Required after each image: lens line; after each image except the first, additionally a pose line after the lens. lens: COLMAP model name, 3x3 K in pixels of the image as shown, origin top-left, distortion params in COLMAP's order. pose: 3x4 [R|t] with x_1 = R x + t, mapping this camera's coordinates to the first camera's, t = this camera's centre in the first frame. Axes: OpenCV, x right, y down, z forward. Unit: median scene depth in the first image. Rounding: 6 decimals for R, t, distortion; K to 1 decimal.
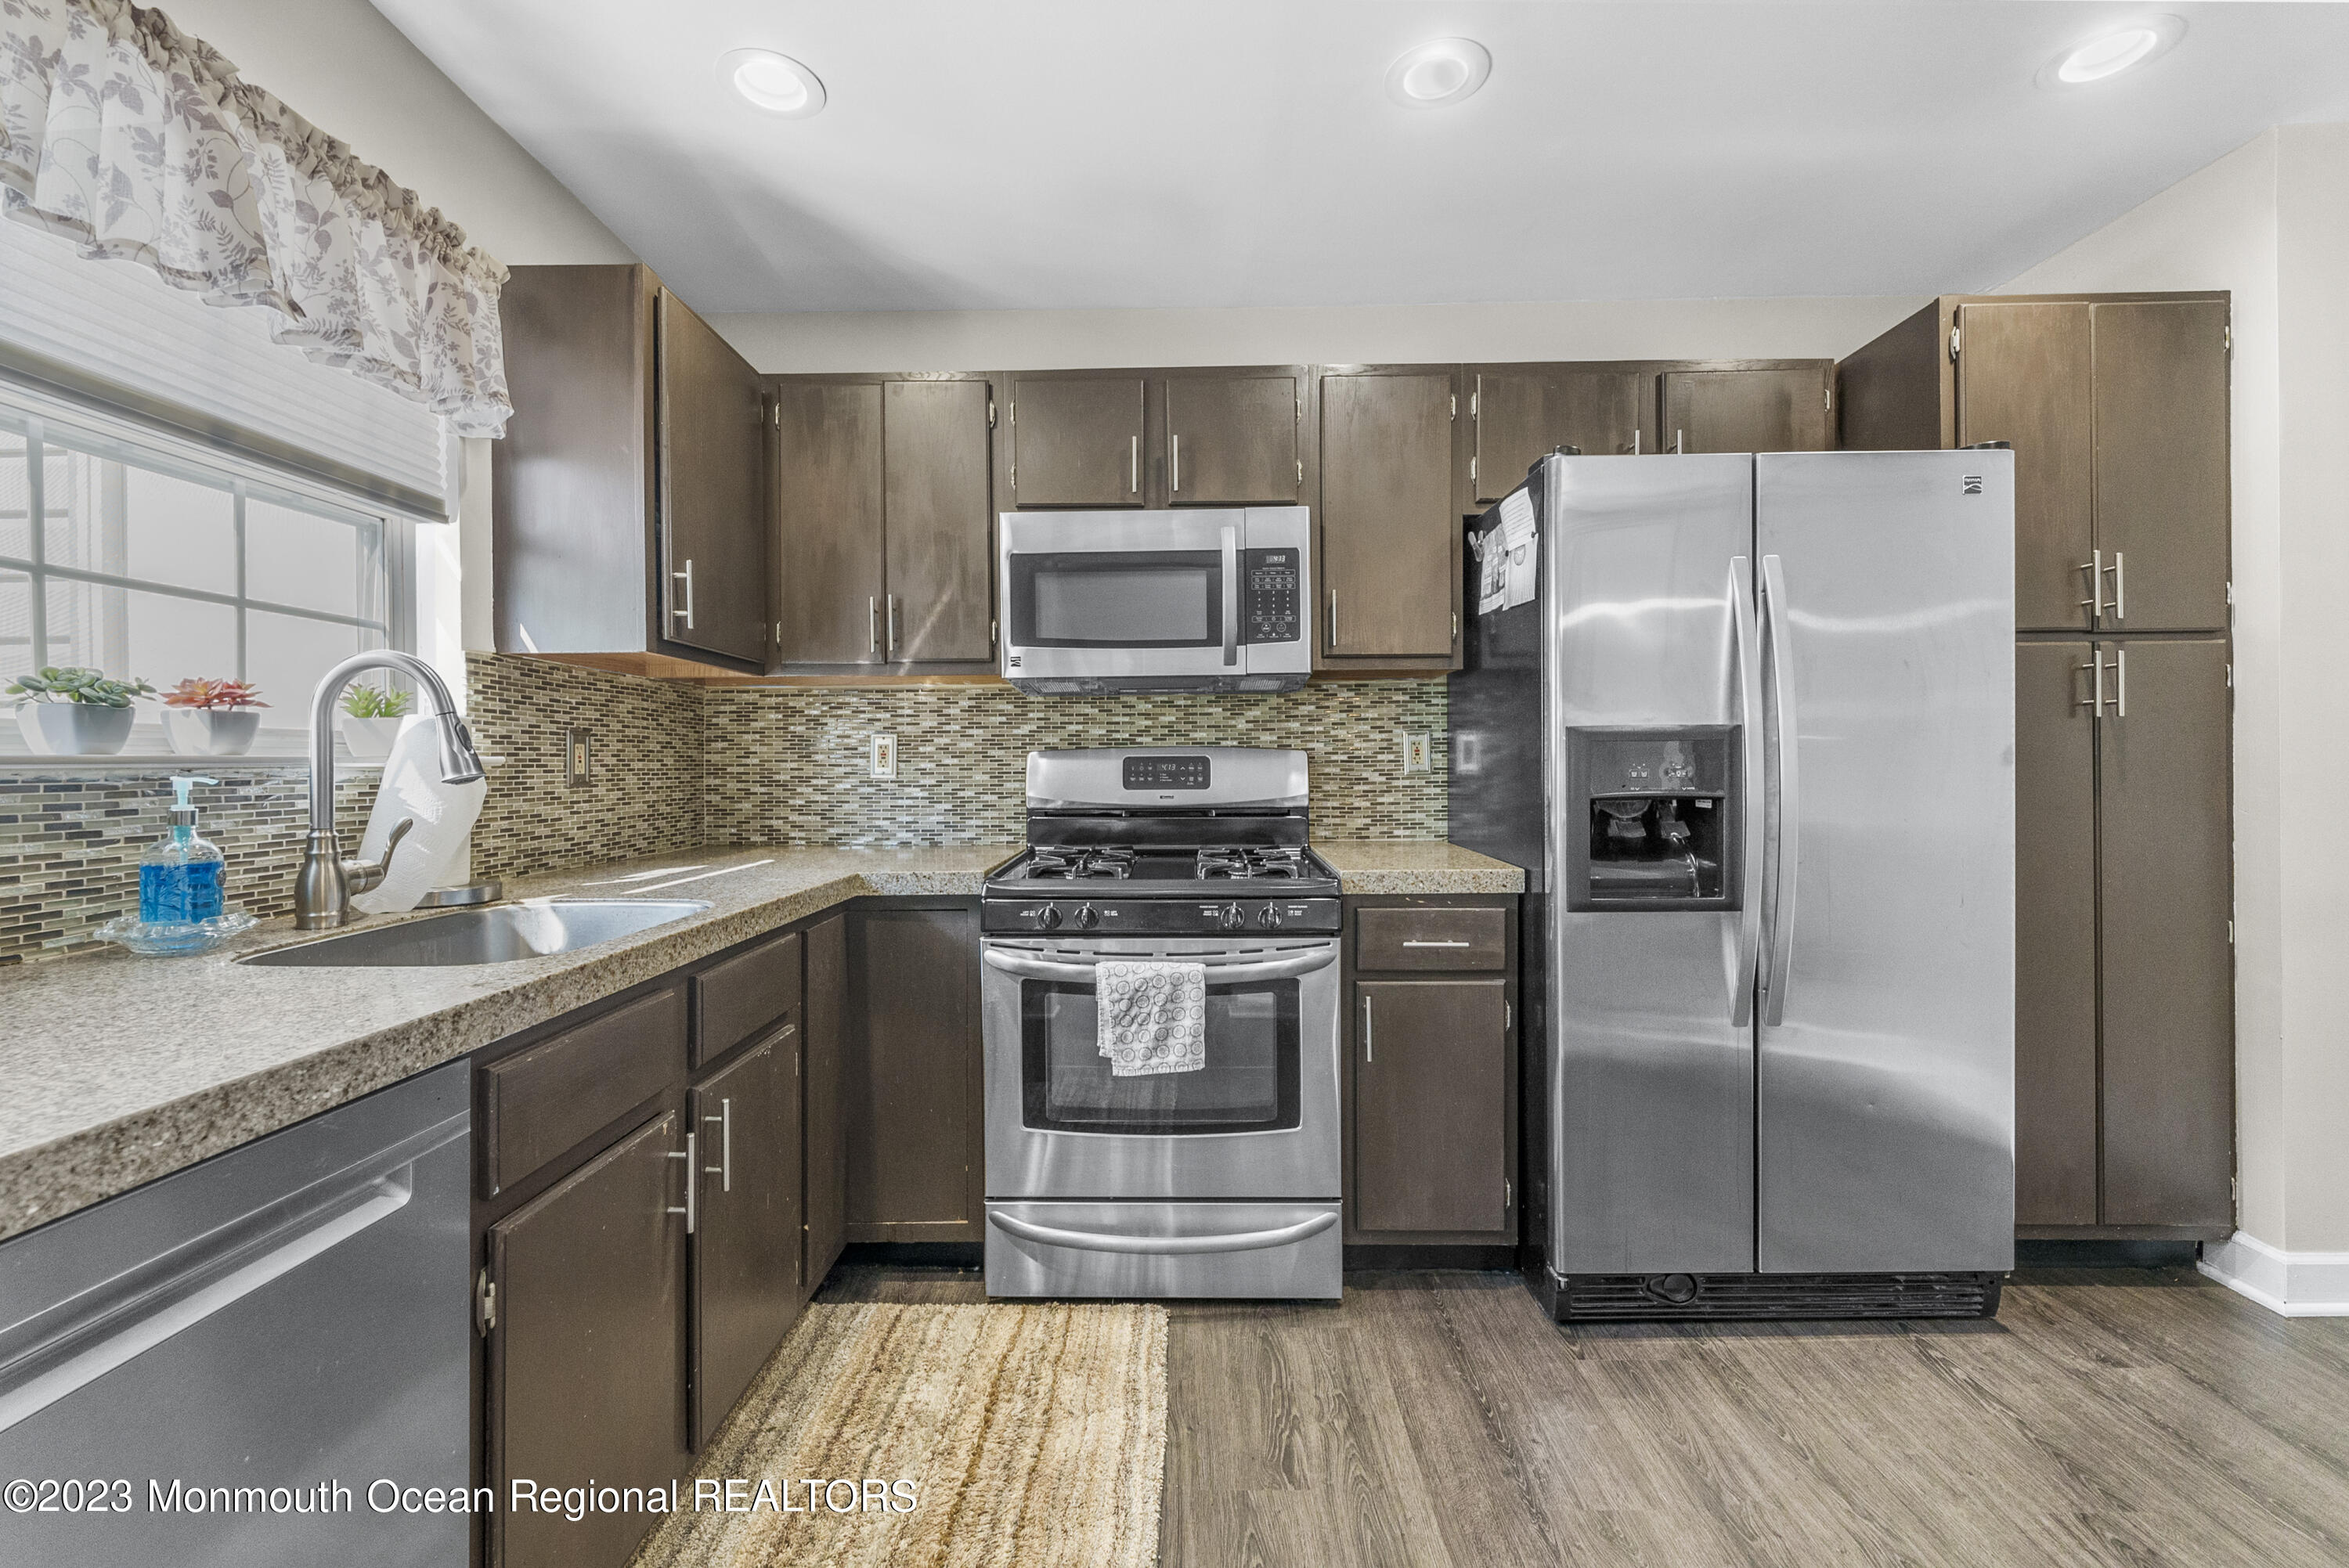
lens RADIAL K [[966.5, 0, 1173.6], [0, 966.5, 773.2], [0, 0, 1]] dist [-0.001681, -0.000005]
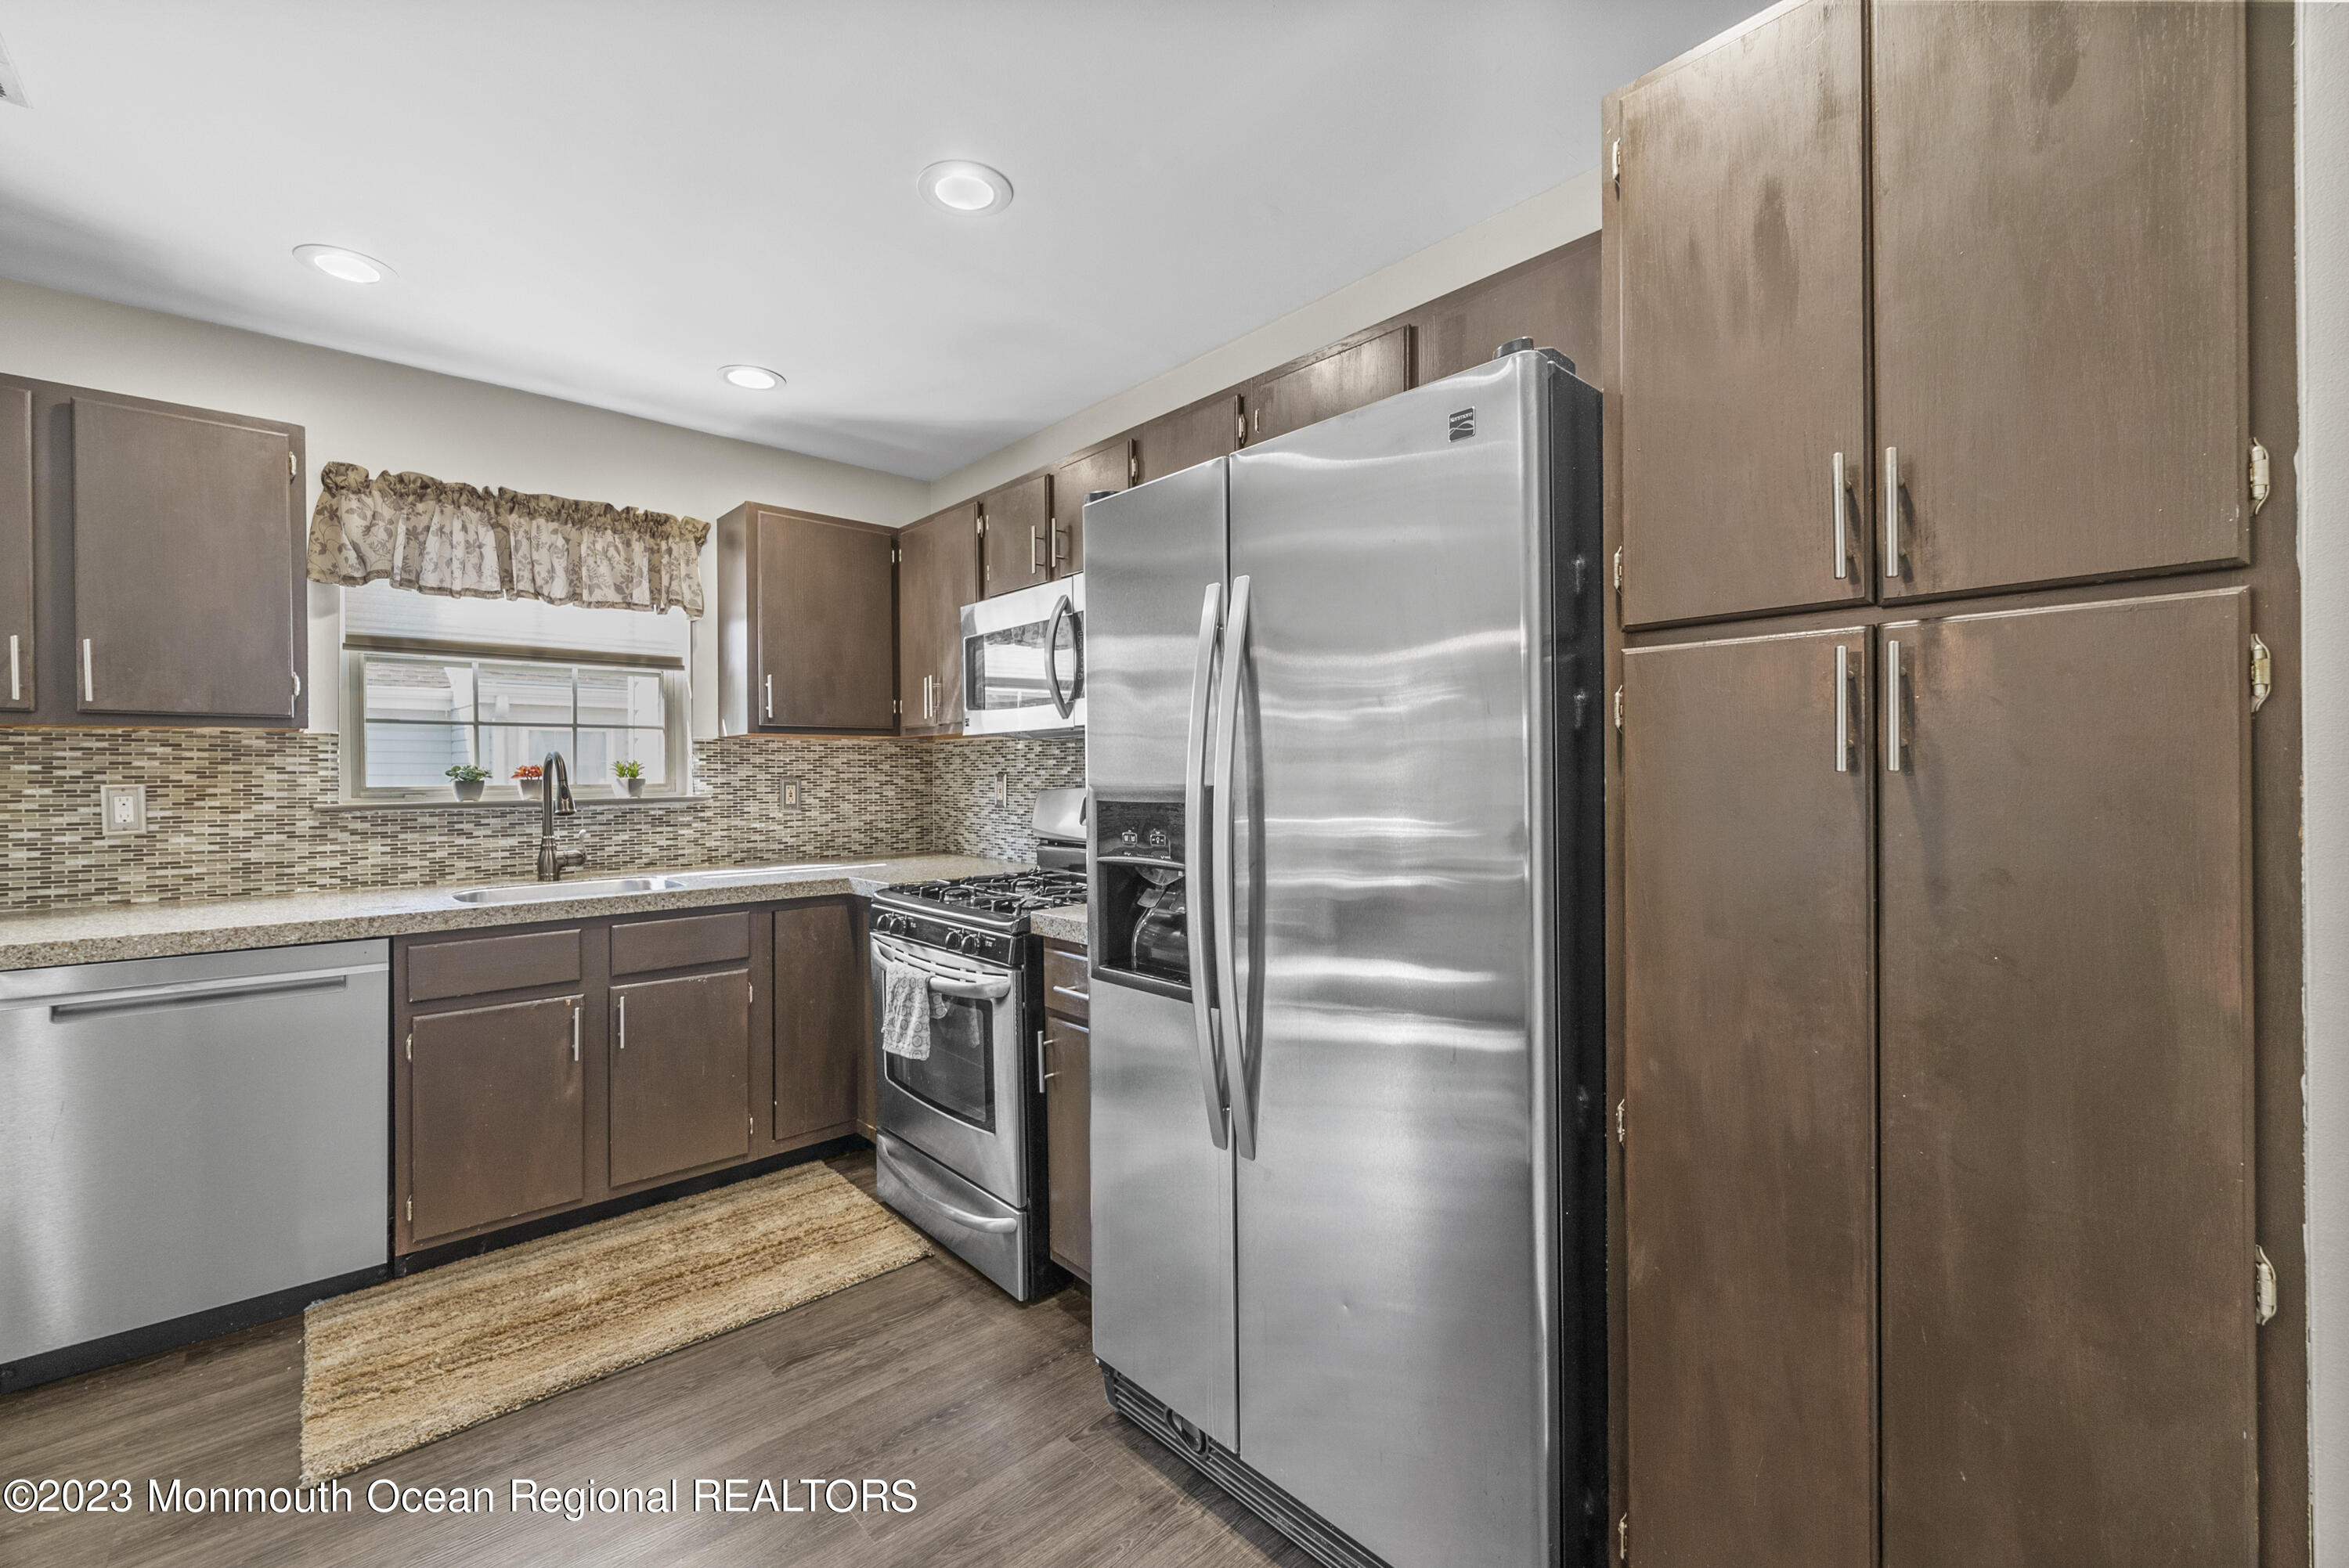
lens RADIAL K [[966.5, 0, 1195.0], [0, 966.5, 774.8], [0, 0, 1]] dist [-0.001681, -0.000005]
pose [[0.684485, 0.003428, -0.729019, 0.992588], [-0.004317, 0.999990, 0.000648, -0.049310], [0.729014, 0.002703, 0.684494, 0.350903]]
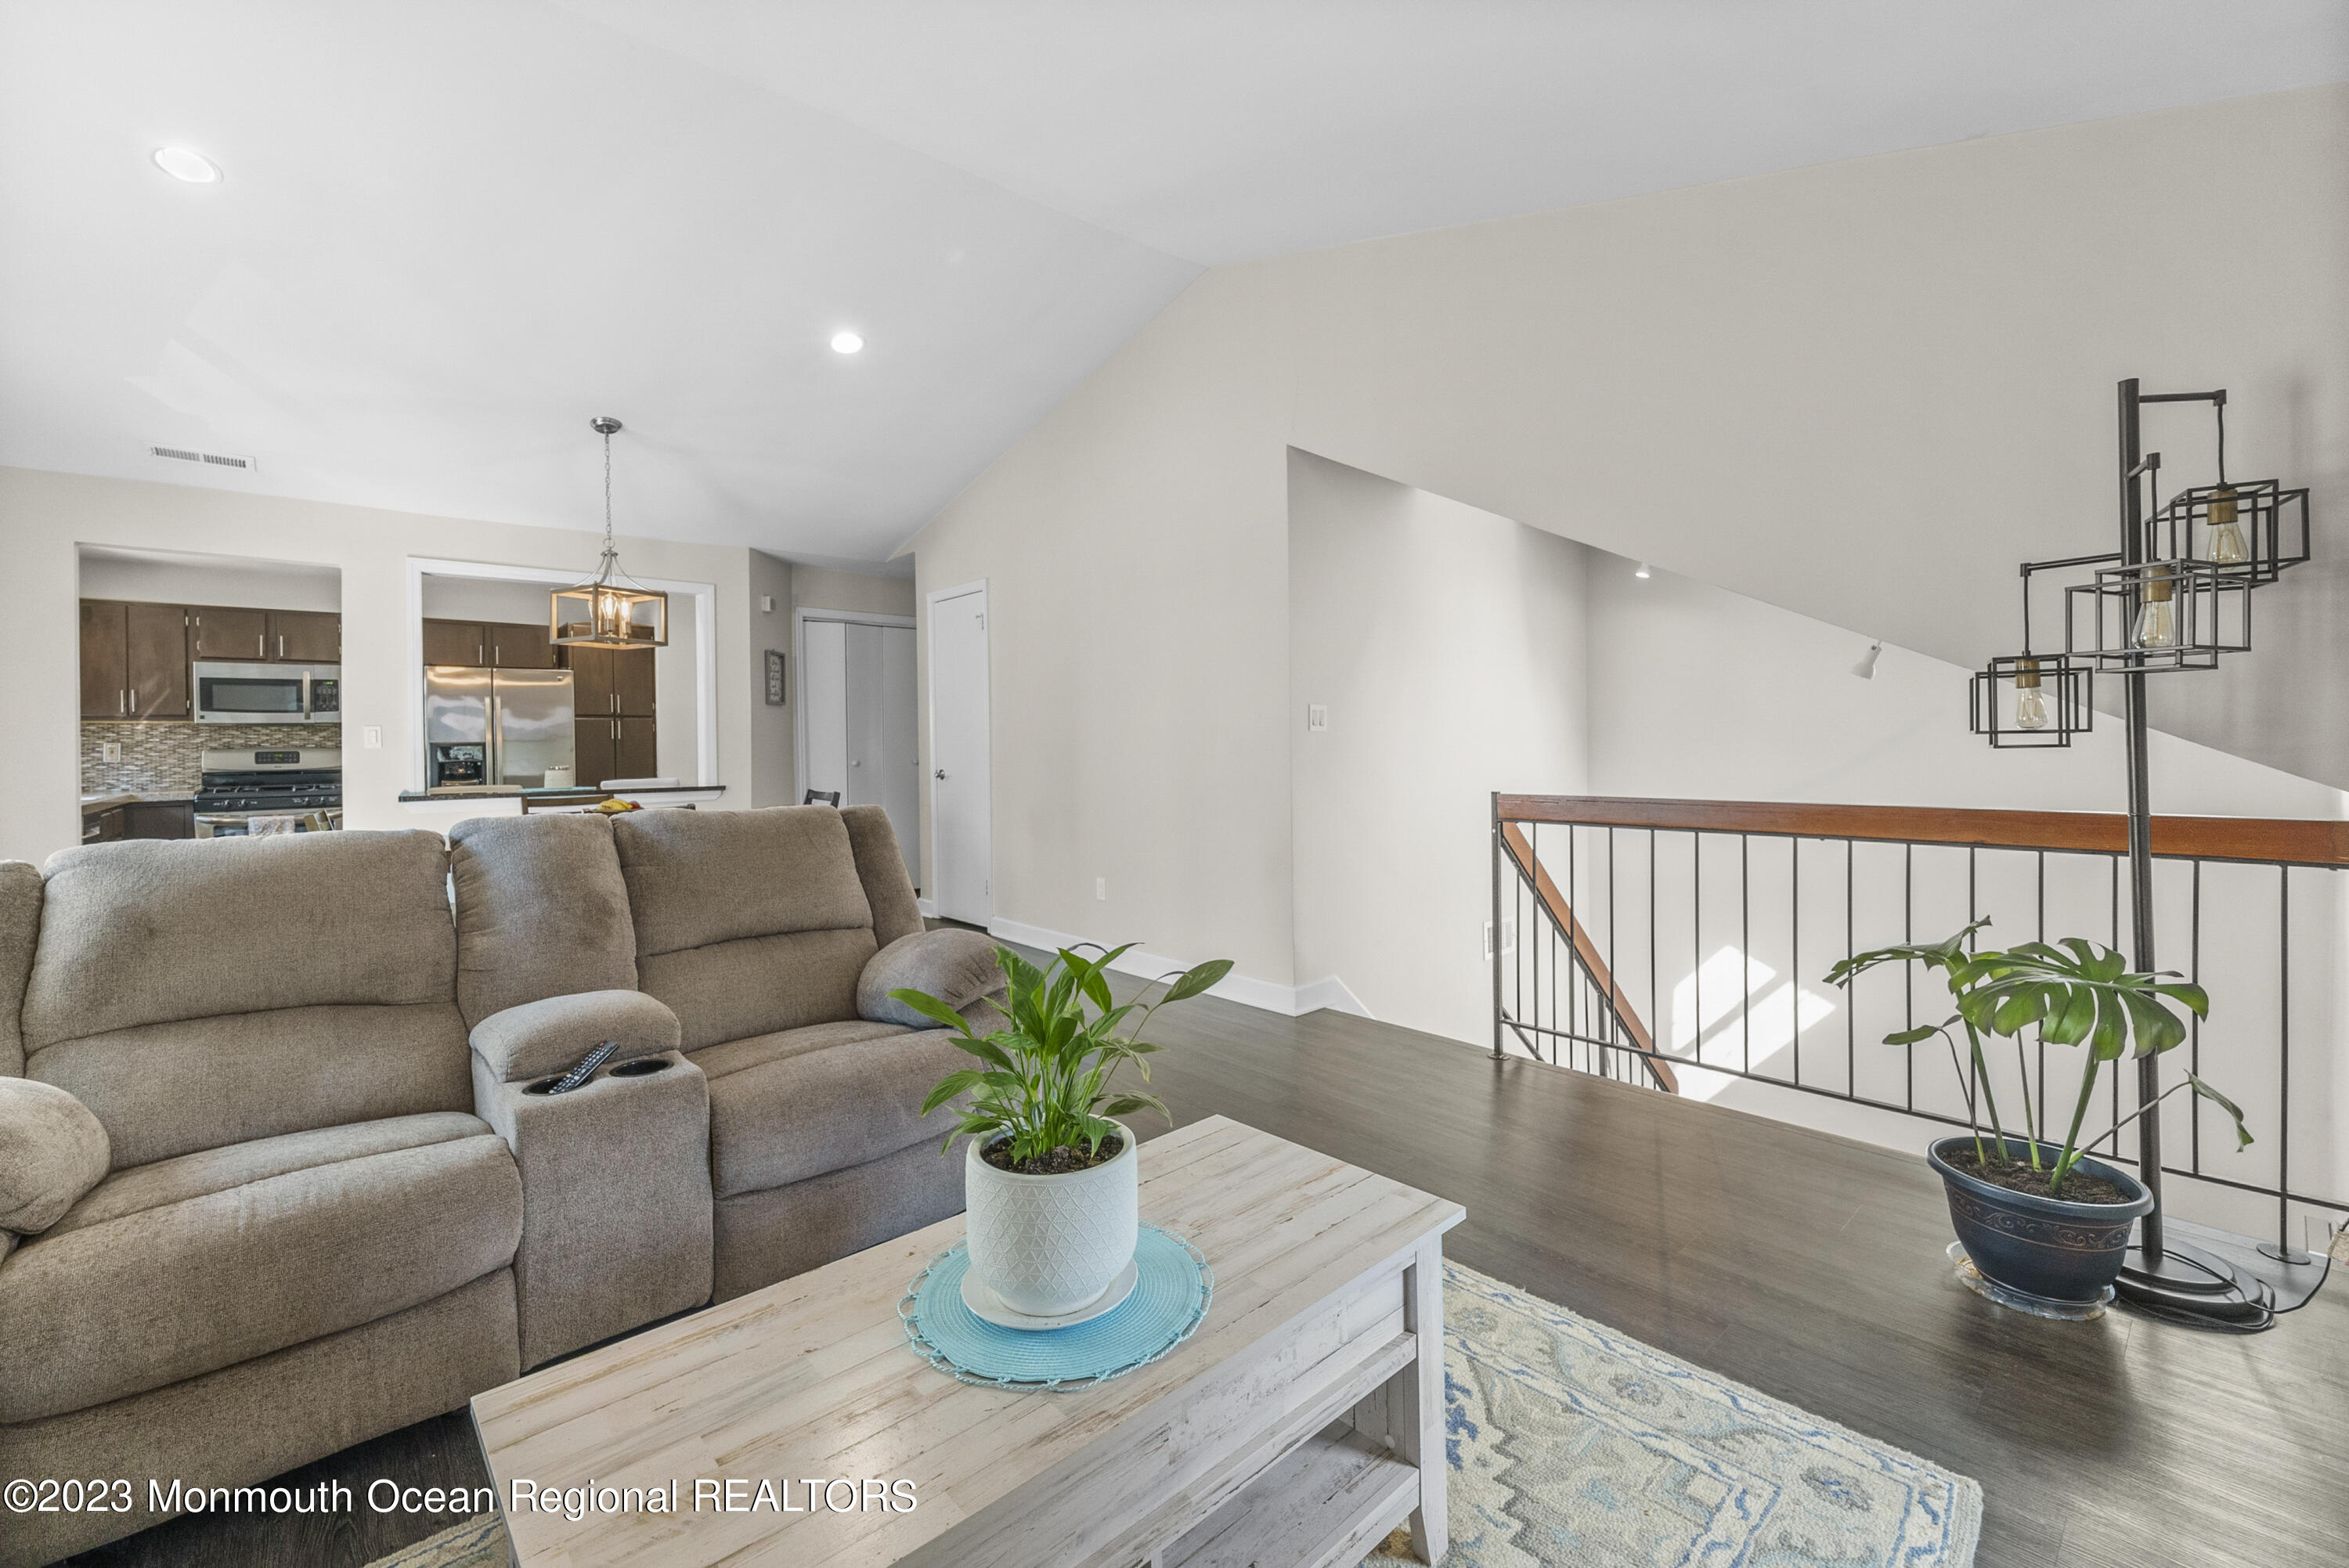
lens RADIAL K [[966.5, 0, 1163.2], [0, 966.5, 750.2], [0, 0, 1]] dist [-0.001681, -0.000005]
pose [[0.739741, -0.008956, 0.672832, 0.008656], [0.013758, 0.999904, -0.001817, 0.019462], [-0.672751, 0.010601, 0.739793, -2.876250]]
